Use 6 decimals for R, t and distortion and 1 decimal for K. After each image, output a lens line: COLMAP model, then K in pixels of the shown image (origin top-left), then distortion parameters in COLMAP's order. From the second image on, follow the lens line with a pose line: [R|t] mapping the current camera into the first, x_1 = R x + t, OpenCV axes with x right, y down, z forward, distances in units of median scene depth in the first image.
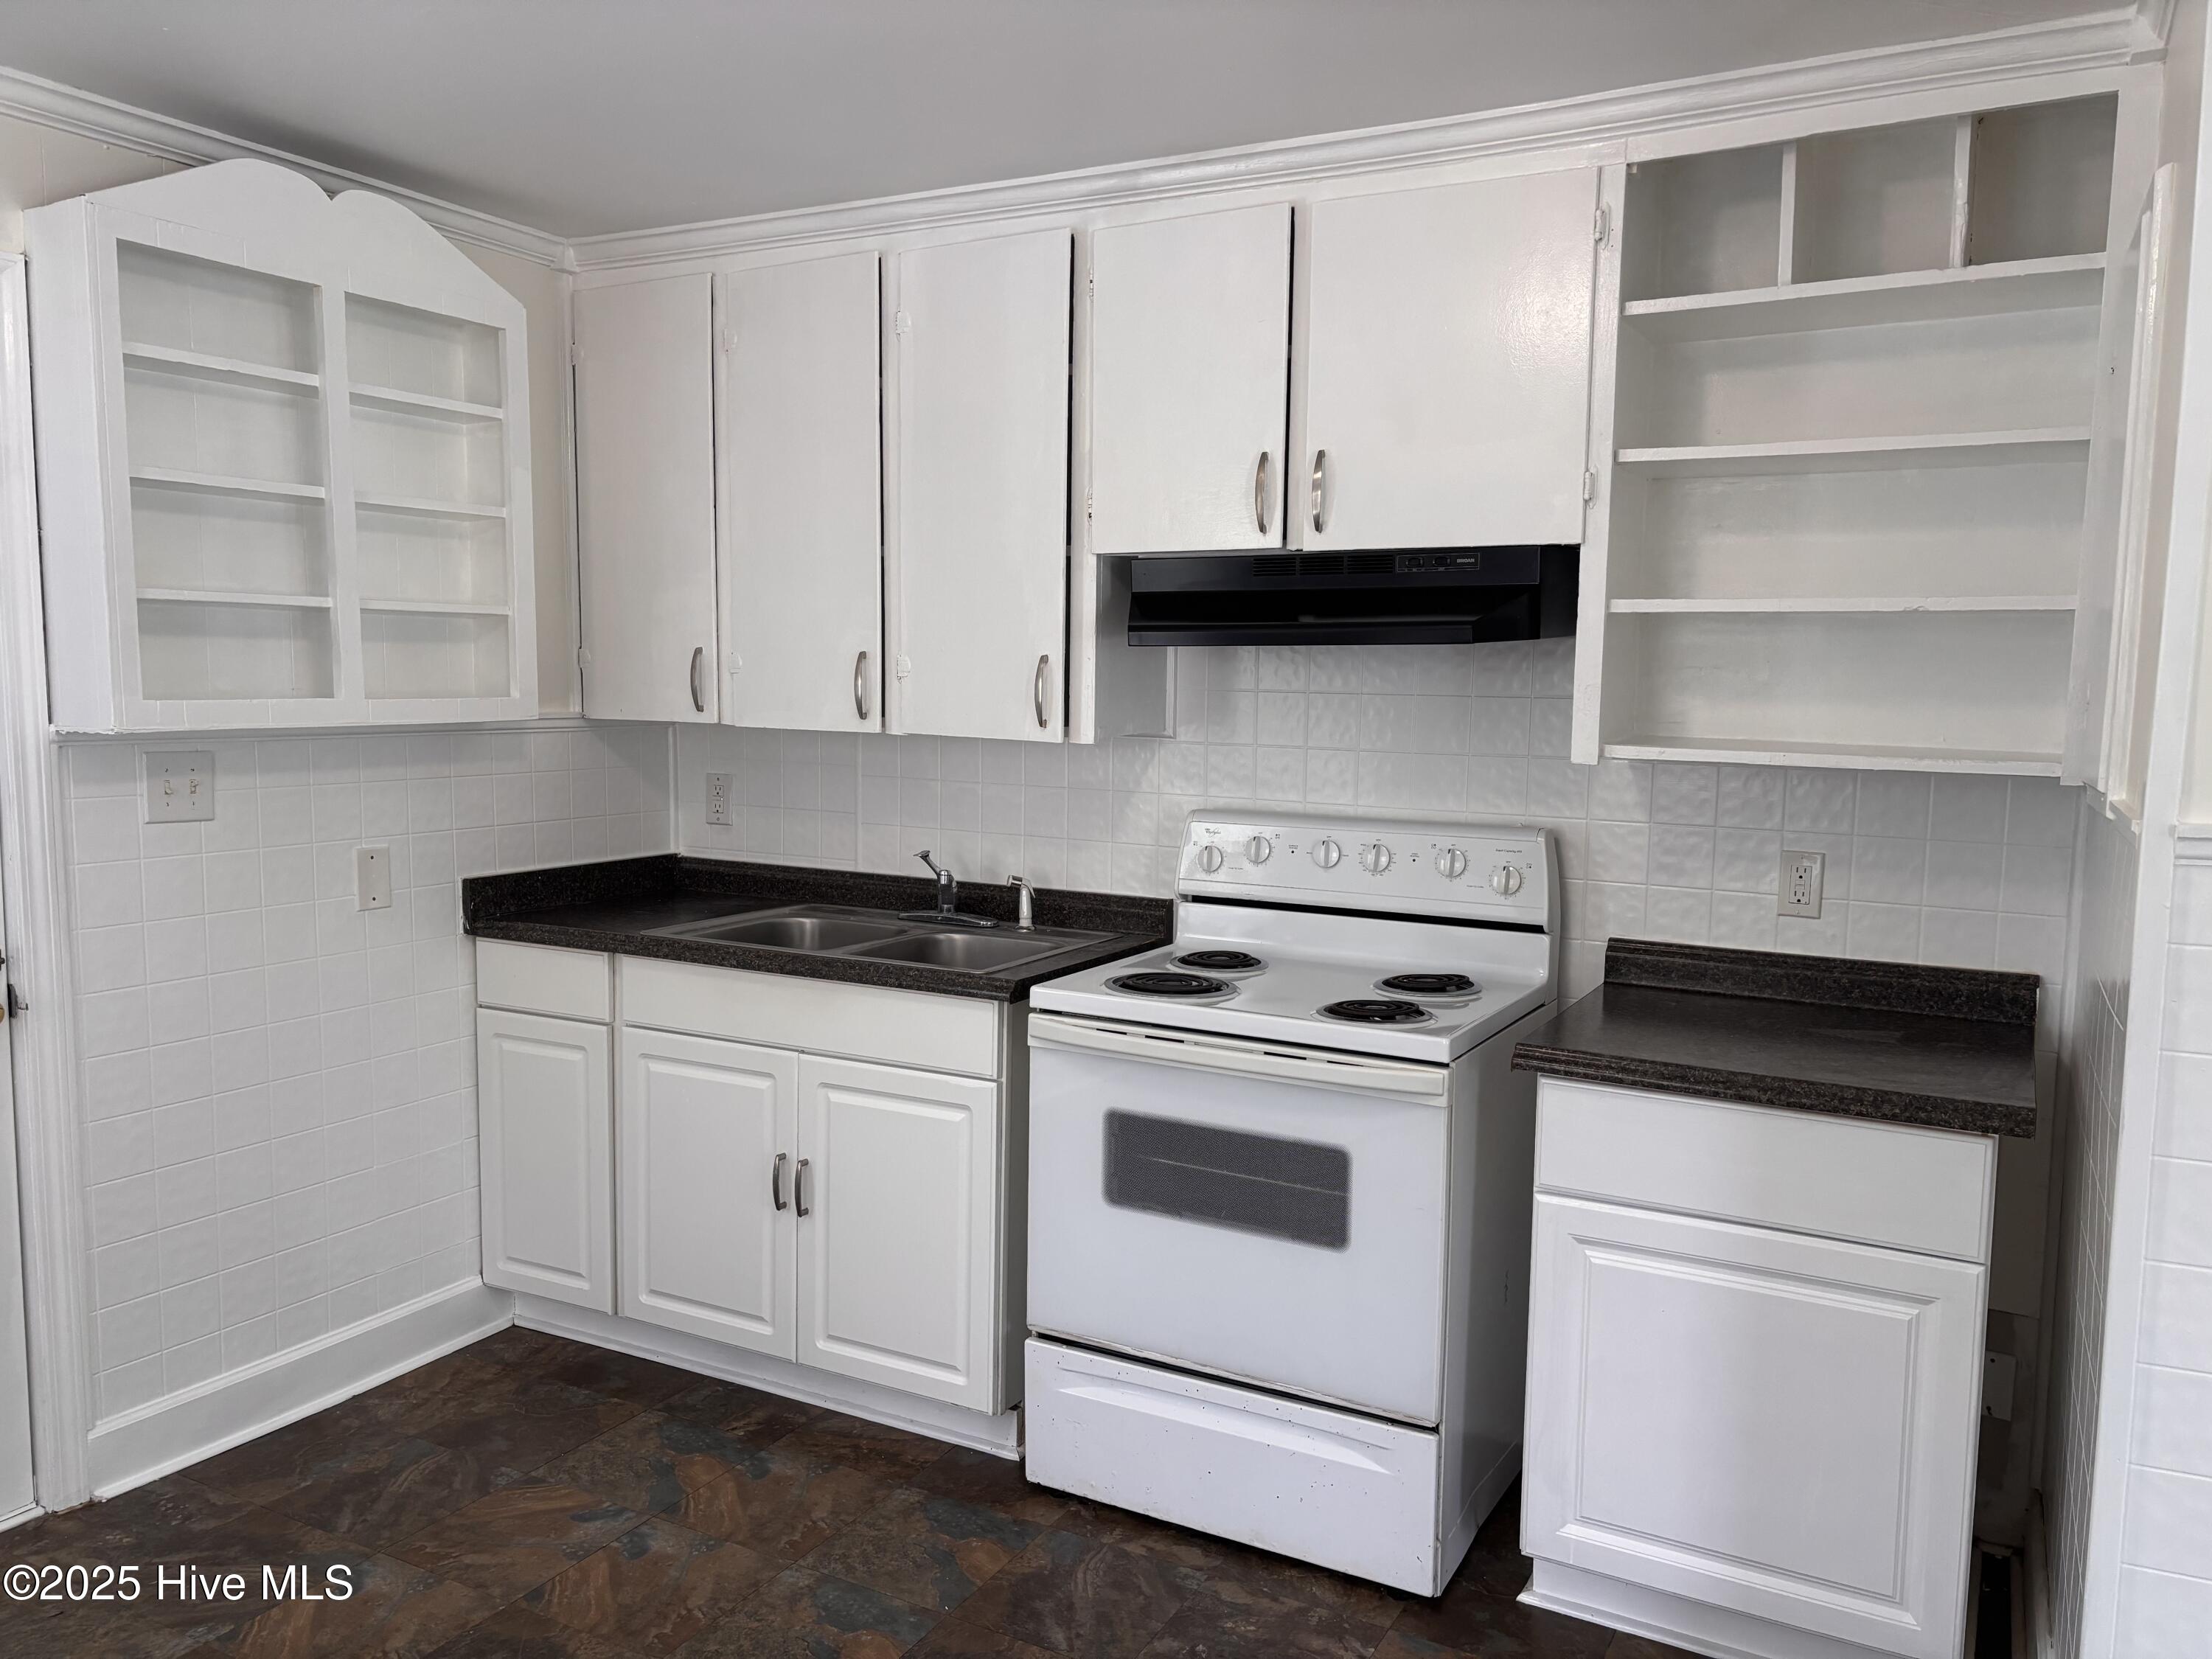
lens RADIAL K [[1664.7, 0, 1112.0], [0, 1664.7, 837.6], [0, 0, 1]] dist [0.054452, -0.059482]
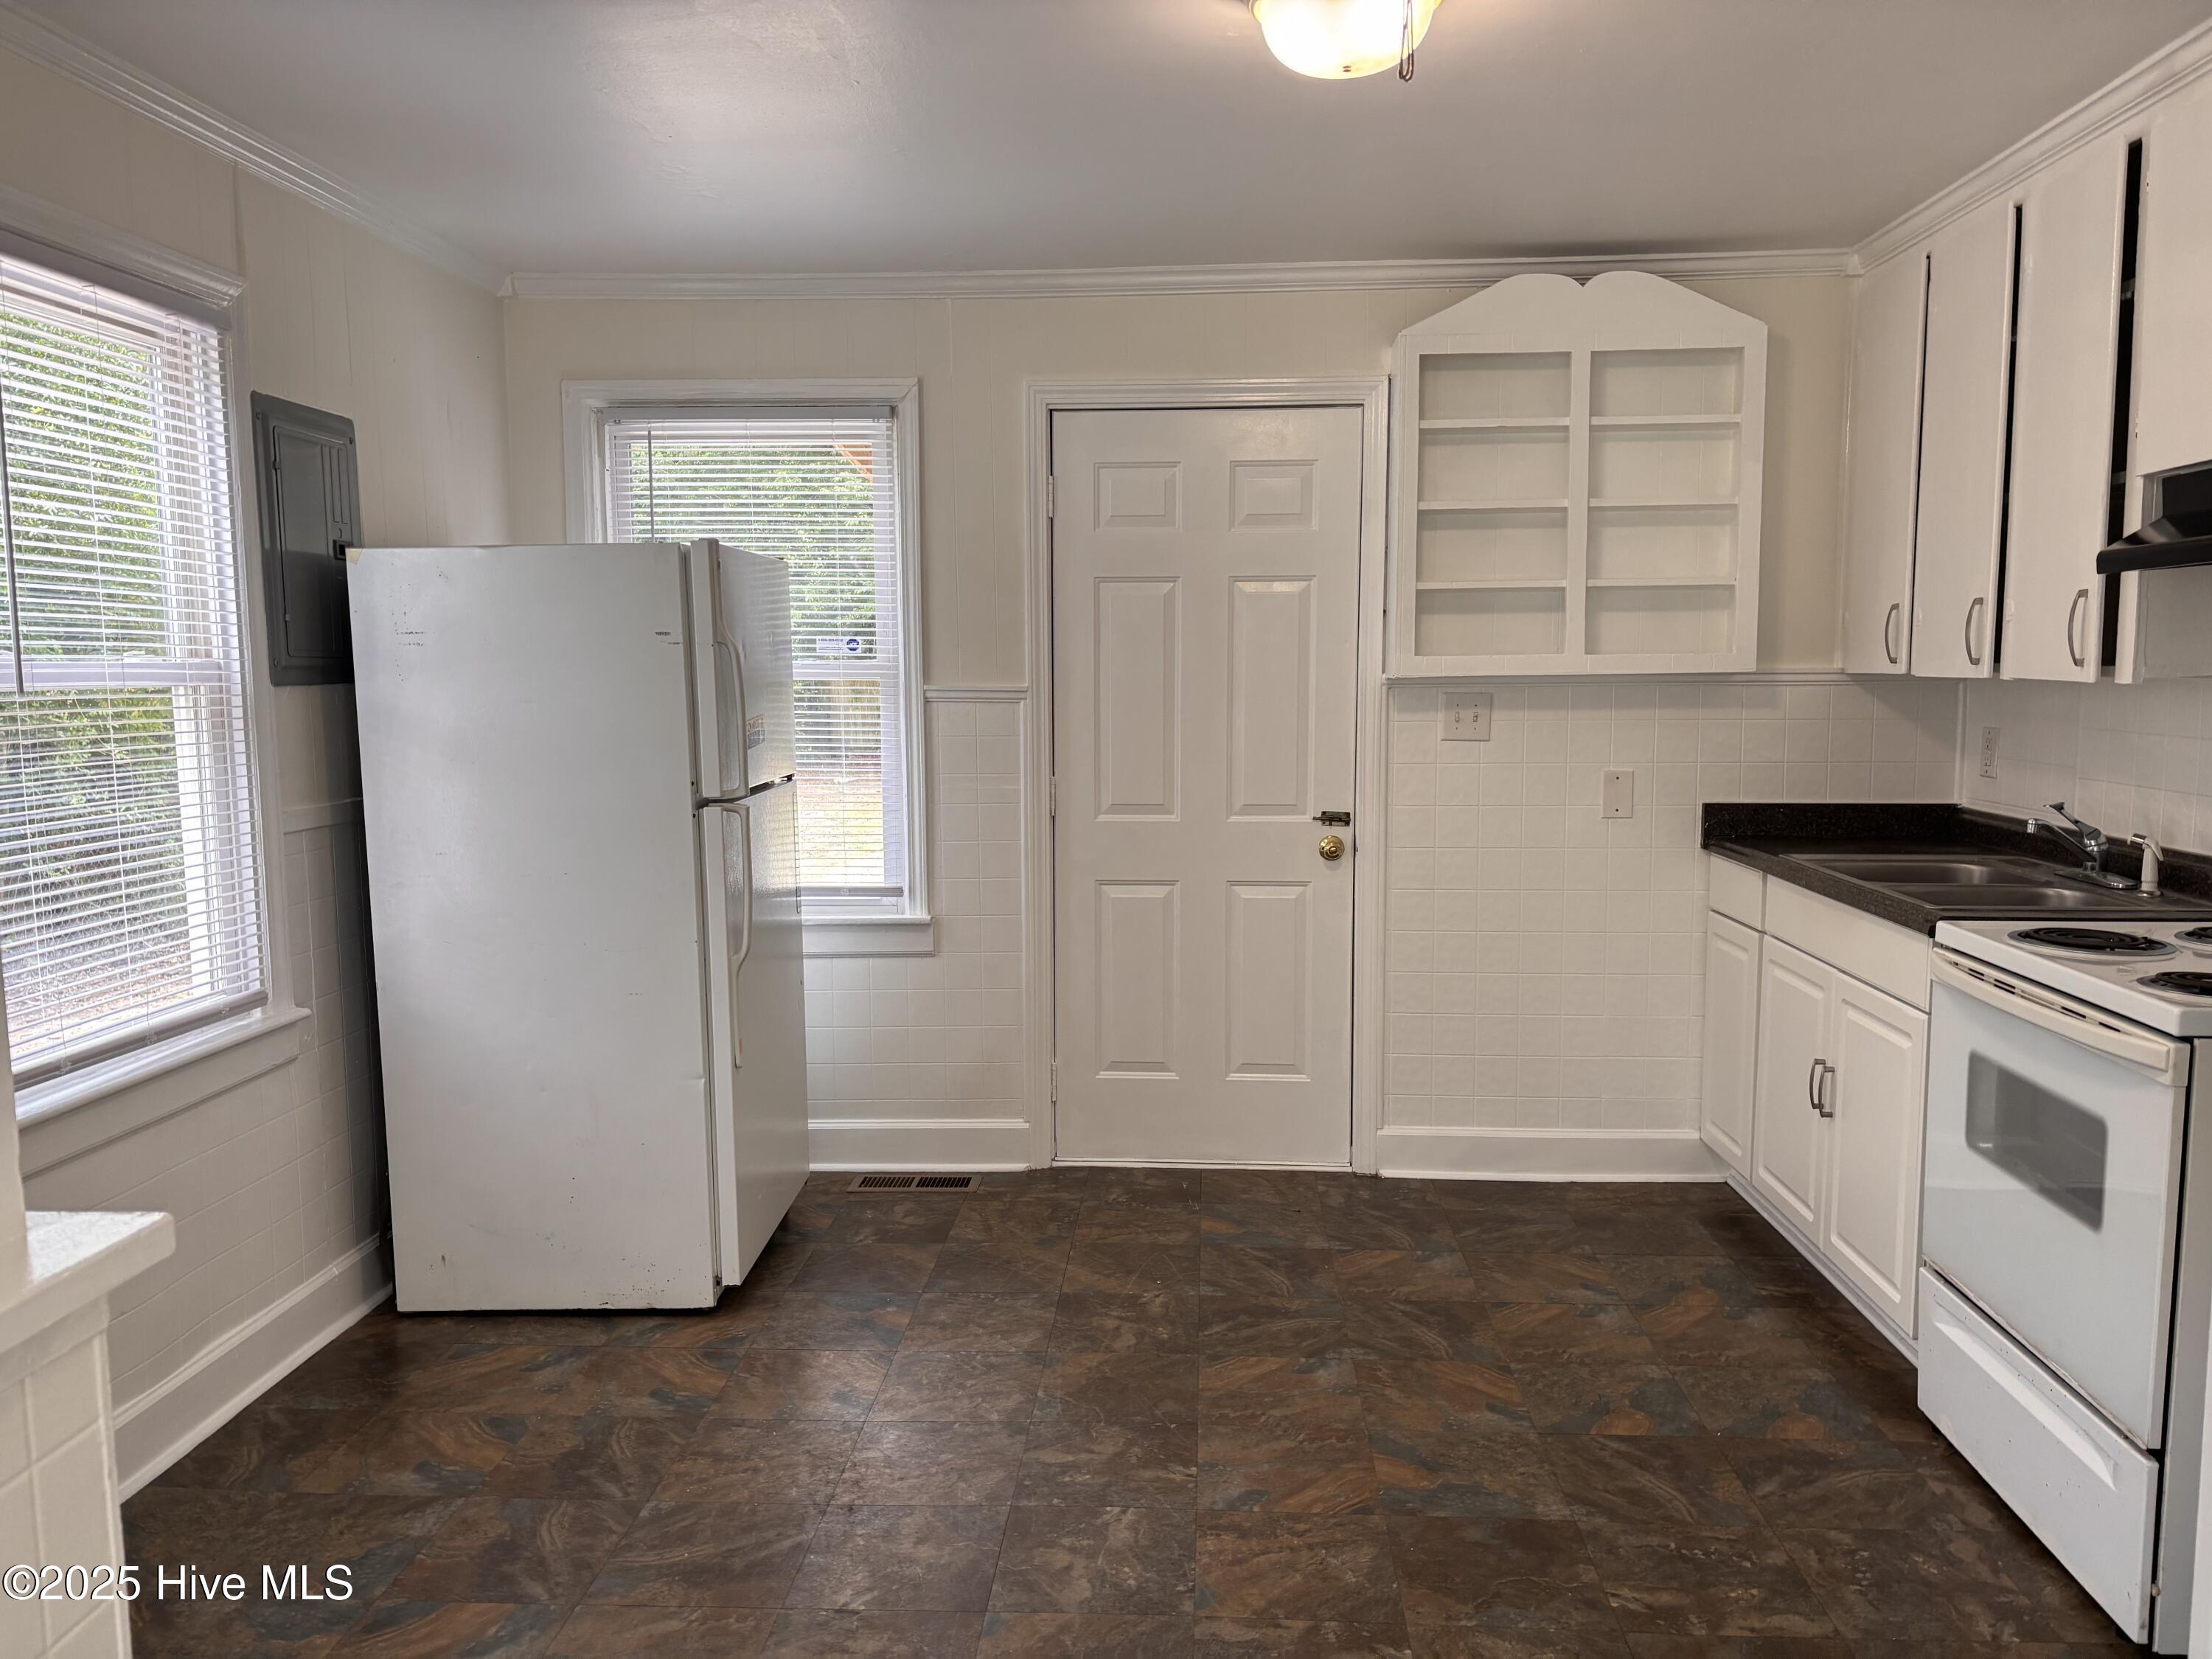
lens RADIAL K [[1664.7, 0, 1107.6], [0, 1664.7, 838.5], [0, 0, 1]] dist [0.054452, -0.059482]
pose [[0.419809, 0.078038, -0.904251, 0.626456], [-0.078359, 0.995693, 0.049551, 0.027345], [0.904223, 0.050054, 0.424116, 0.102841]]
